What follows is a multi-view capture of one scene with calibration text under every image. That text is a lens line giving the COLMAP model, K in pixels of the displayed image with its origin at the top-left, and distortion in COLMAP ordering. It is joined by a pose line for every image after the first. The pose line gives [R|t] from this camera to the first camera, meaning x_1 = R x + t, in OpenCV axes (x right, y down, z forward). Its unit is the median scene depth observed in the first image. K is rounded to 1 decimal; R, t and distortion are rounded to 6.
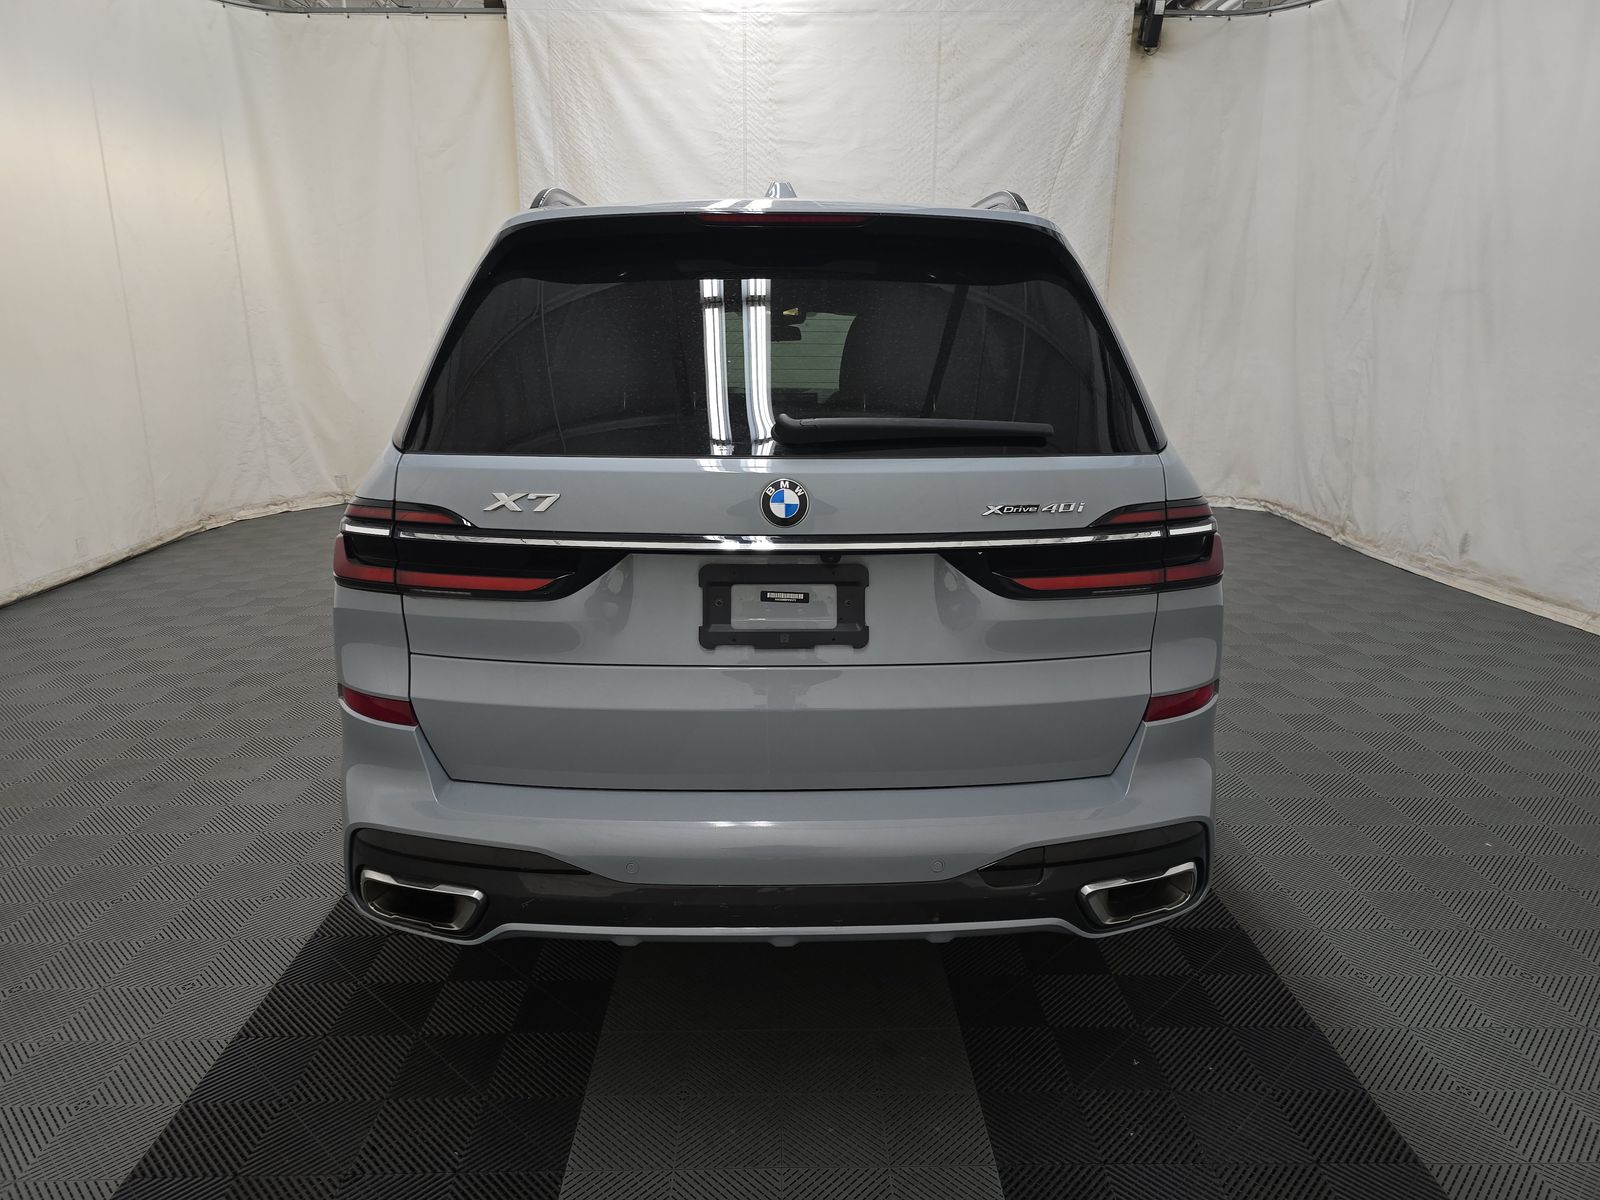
lens RADIAL K [[1105.4, 0, 802.6], [0, 1105.4, 601.2], [0, 0, 1]] dist [0.050166, -0.030376]
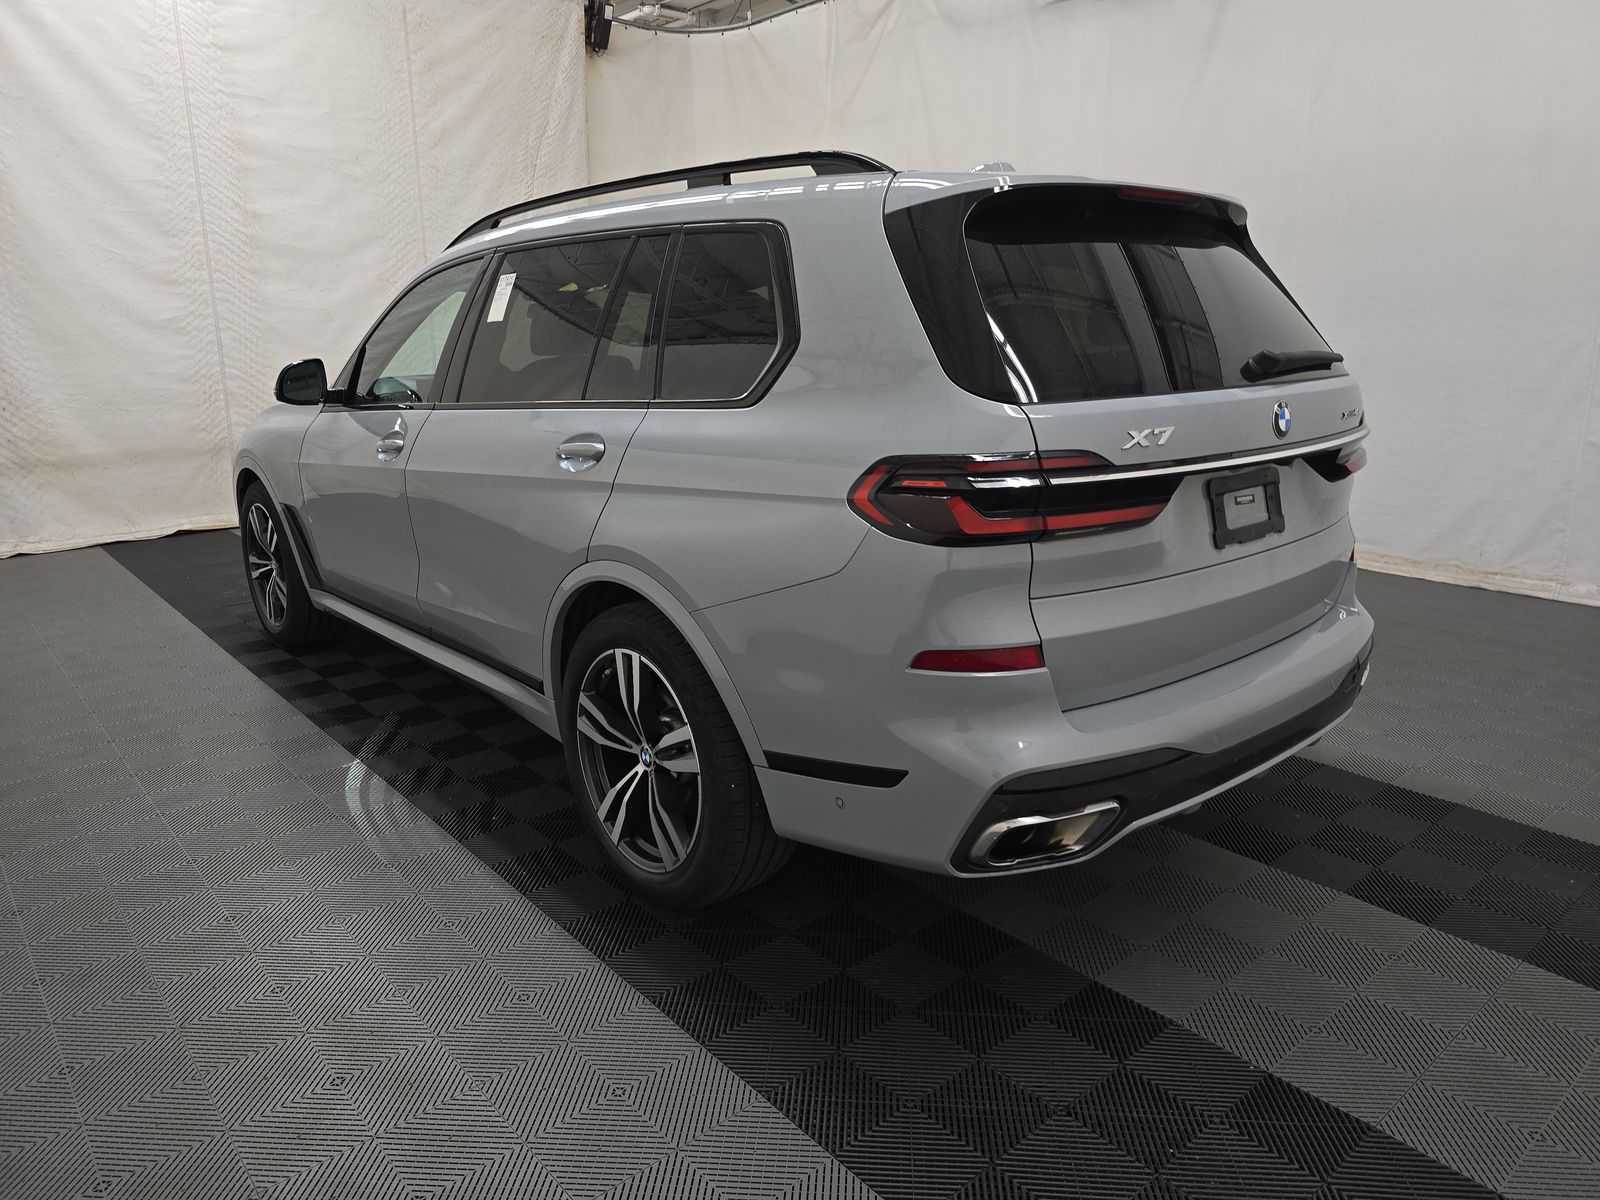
lens RADIAL K [[1105.4, 0, 809.5], [0, 1105.4, 596.7], [0, 0, 1]] dist [0.050166, -0.030376]
pose [[0.765765, -0.167746, 0.620859, -0.284062], [0.167579, 0.984080, 0.059191, -0.012604], [-0.620904, 0.058717, 0.781685, 0.078414]]
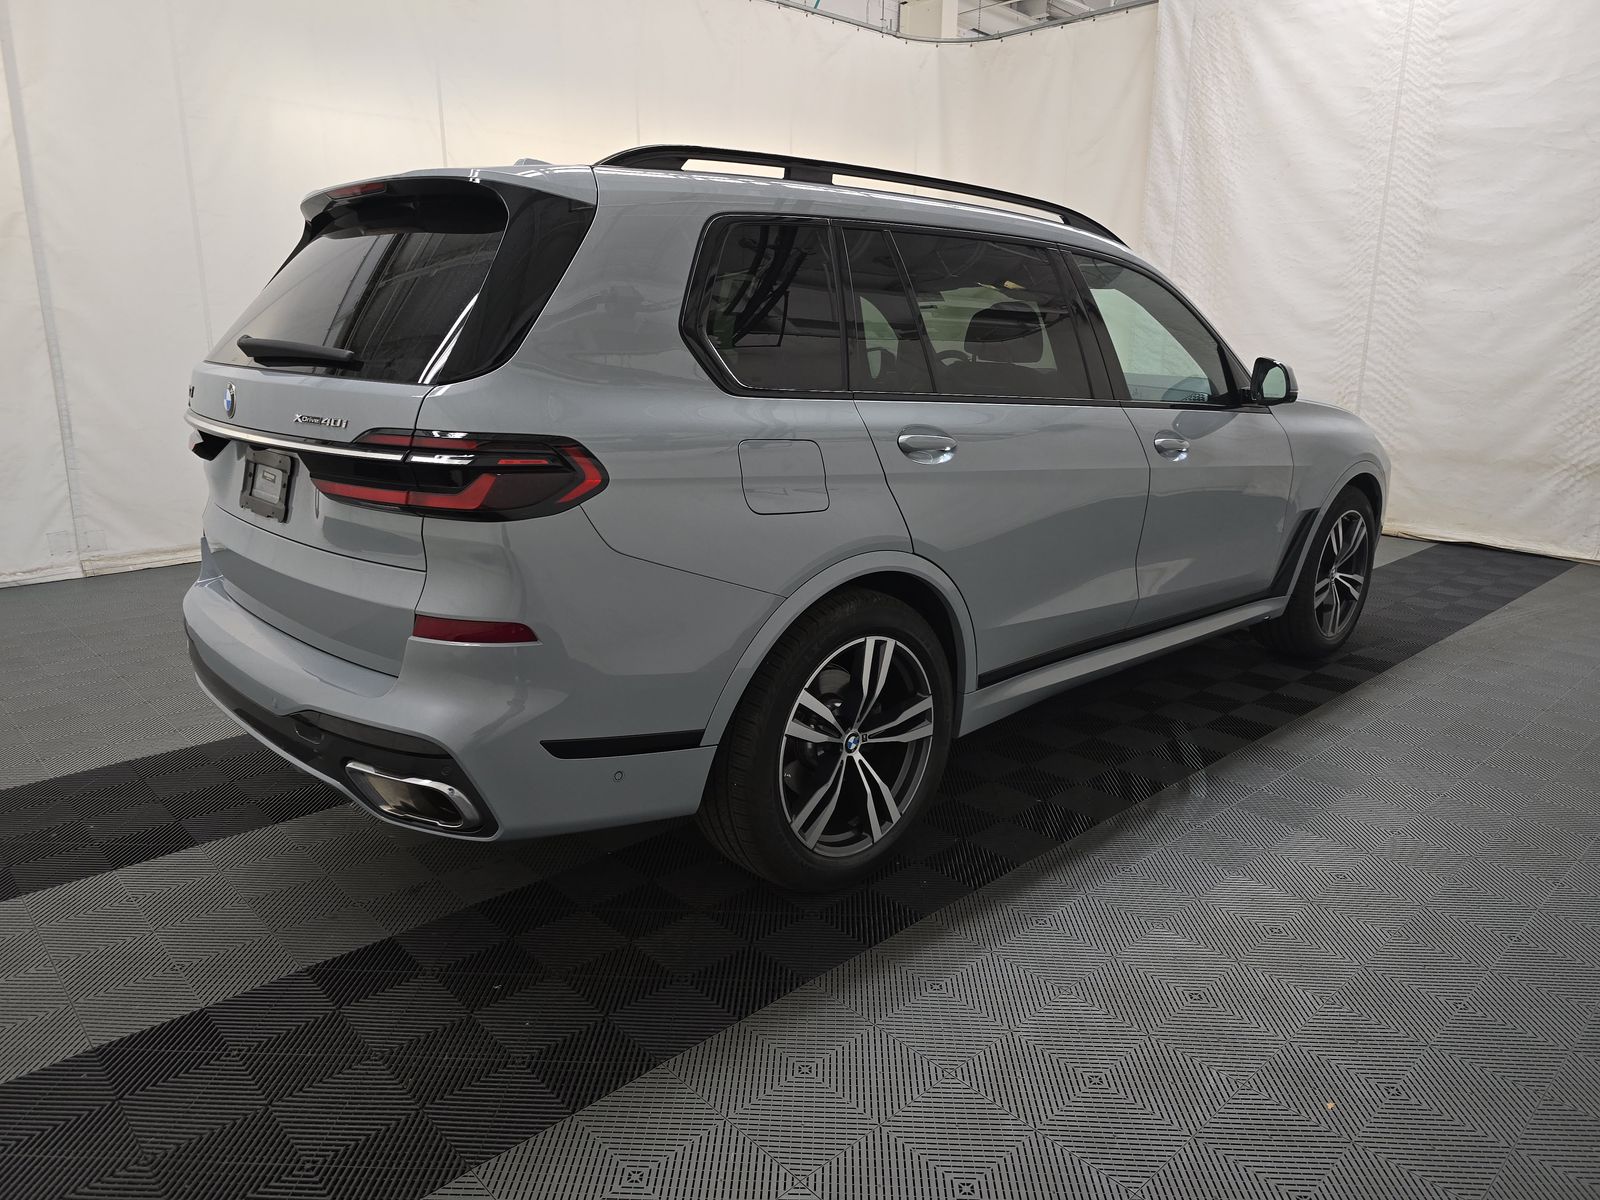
lens RADIAL K [[1105.4, 0, 790.1], [0, 1105.4, 597.5], [0, 0, 1]] dist [0.050166, -0.030376]
pose [[0.660769, 0.187366, -0.726827, 0.333762], [-0.193444, 0.978141, 0.076288, -0.020168], [0.725233, 0.090192, 0.682570, 0.131698]]
